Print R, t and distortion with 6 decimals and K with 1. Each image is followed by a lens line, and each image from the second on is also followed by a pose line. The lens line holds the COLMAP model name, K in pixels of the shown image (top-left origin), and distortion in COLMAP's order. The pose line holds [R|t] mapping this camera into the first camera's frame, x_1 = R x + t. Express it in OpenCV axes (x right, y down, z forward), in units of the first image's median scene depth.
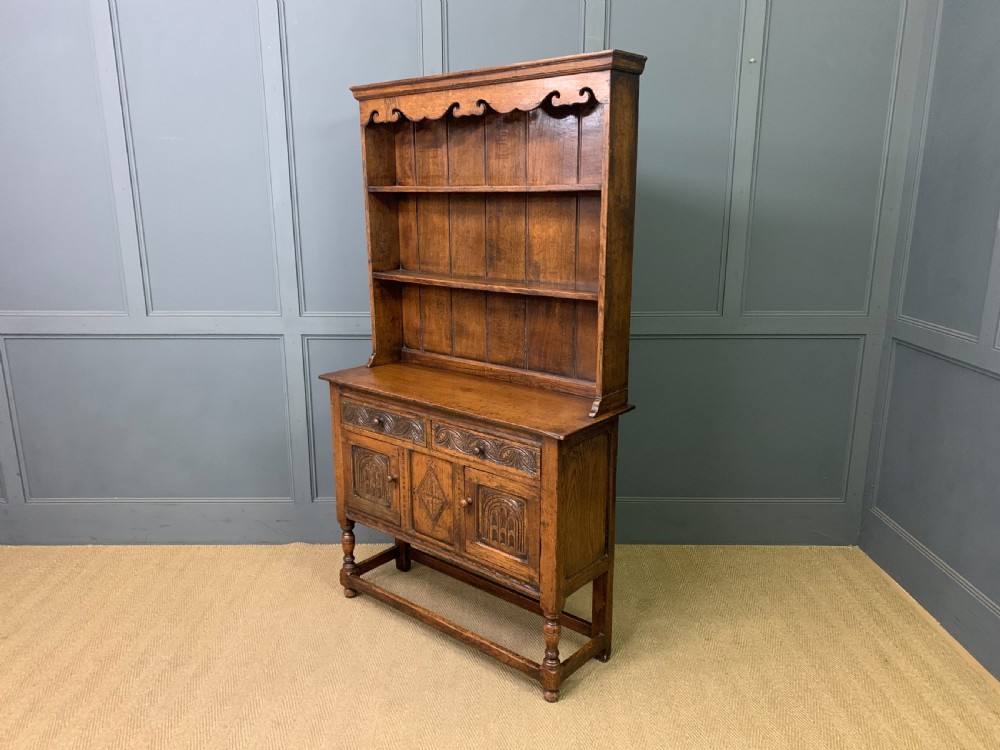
lens RADIAL K [[765.4, 0, 489.0], [0, 765.4, 383.2], [0, 0, 1]] dist [0.078307, -0.002022]
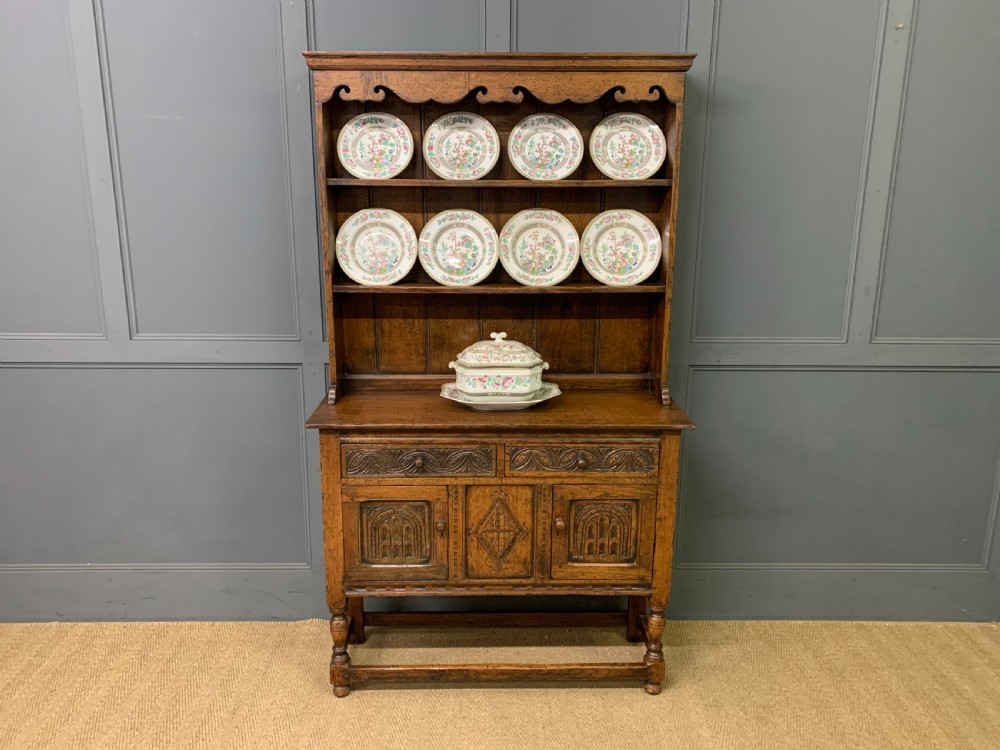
lens RADIAL K [[763.3, 0, 491.3], [0, 763.3, 367.8], [0, 0, 1]] dist [0.151710, -0.392642]
pose [[0.745076, -0.145227, 0.650977, -0.618401], [0.154749, 0.987014, 0.043077, -0.075298], [-0.648779, 0.068643, 0.757874, 0.321381]]
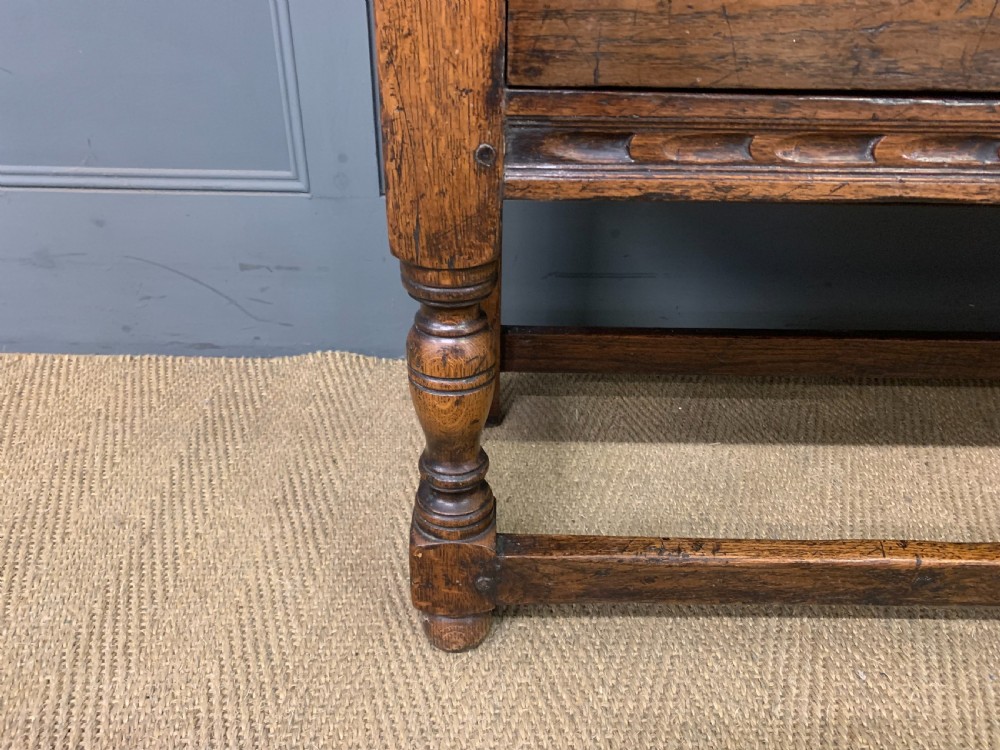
lens RADIAL K [[779.6, 0, 504.0], [0, 779.6, 376.4], [0, 0, 1]] dist [0.009143, -0.001103]
pose [[0.758944, -0.328164, 0.562416, -0.300026], [0.140740, 0.925974, 0.350377, 0.174008], [-0.635764, -0.186762, 0.748949, 0.997634]]
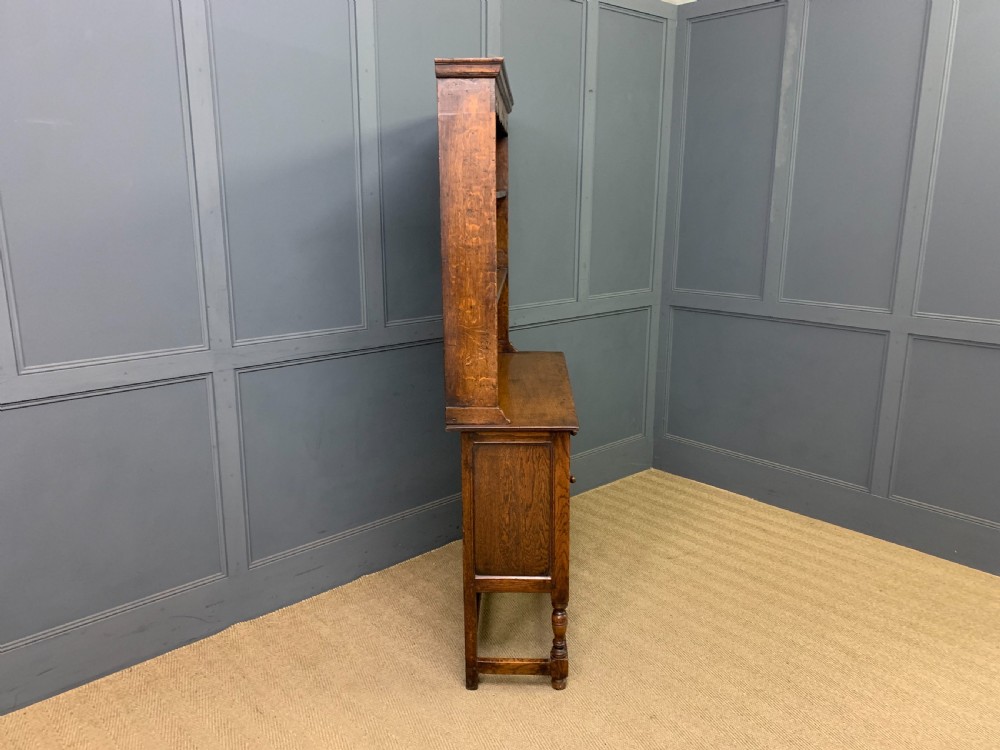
lens RADIAL K [[766.9, 0, 500.3], [0, 766.9, 371.0], [0, 0, 1]] dist [0.049578, -0.064899]
pose [[-0.627309, -0.165985, 0.760876, -0.824654], [0.202978, 0.908405, 0.365514, -0.397915], [-0.751854, 0.383731, -0.536159, 1.580346]]
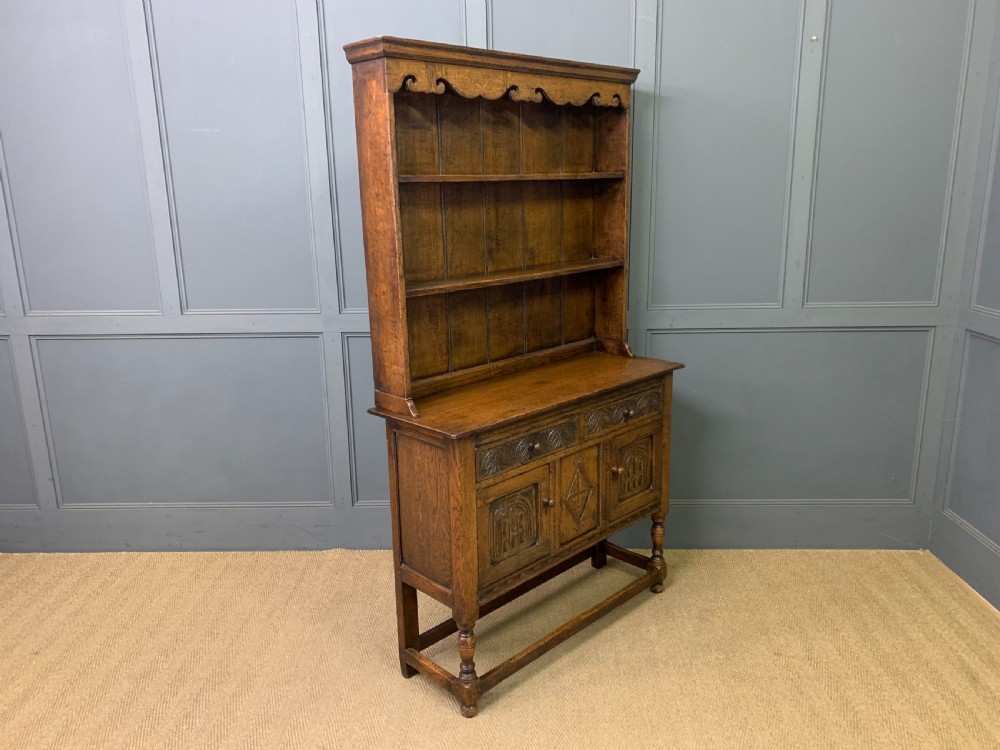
lens RADIAL K [[766.9, 0, 500.3], [0, 766.9, 371.0], [0, 0, 1]] dist [0.049578, -0.064899]
pose [[0.081976, -0.228543, 0.970076, -0.970125], [0.267480, 0.942687, 0.199487, -0.213411], [-0.960070, 0.243123, 0.138409, 0.911697]]
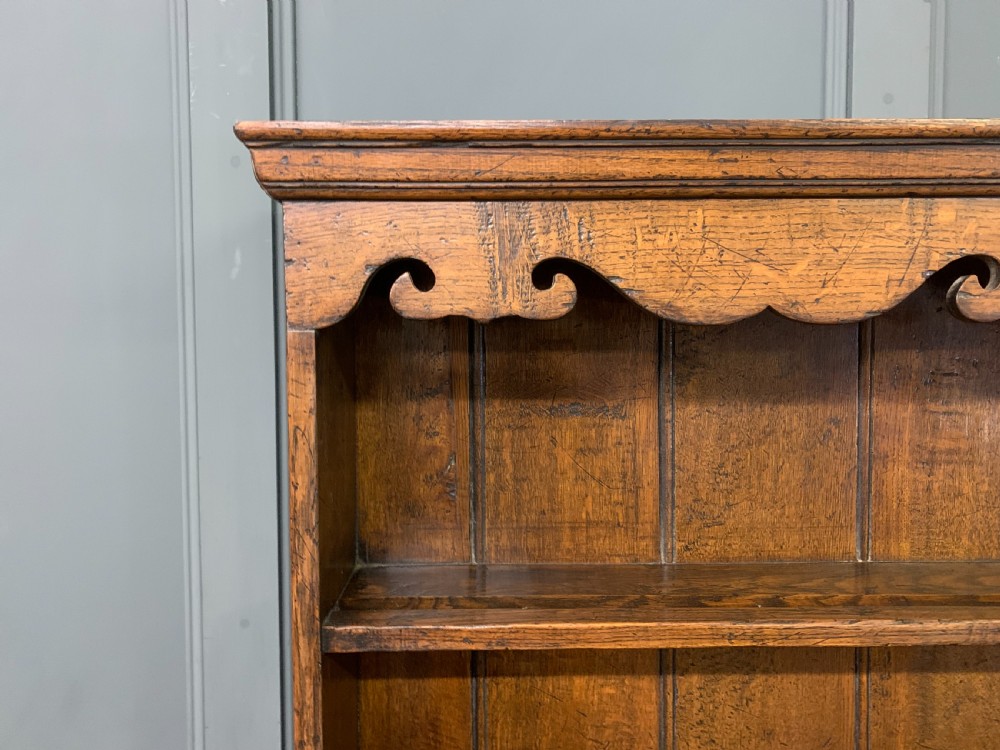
lens RADIAL K [[766.9, 0, 500.3], [0, 766.9, 371.0], [0, 0, 1]] dist [0.049578, -0.064899]
pose [[0.743770, -0.030115, 0.667756, -0.267028], [0.163136, 0.976954, -0.137647, -0.303903], [-0.648222, 0.211313, 0.731543, 0.878721]]
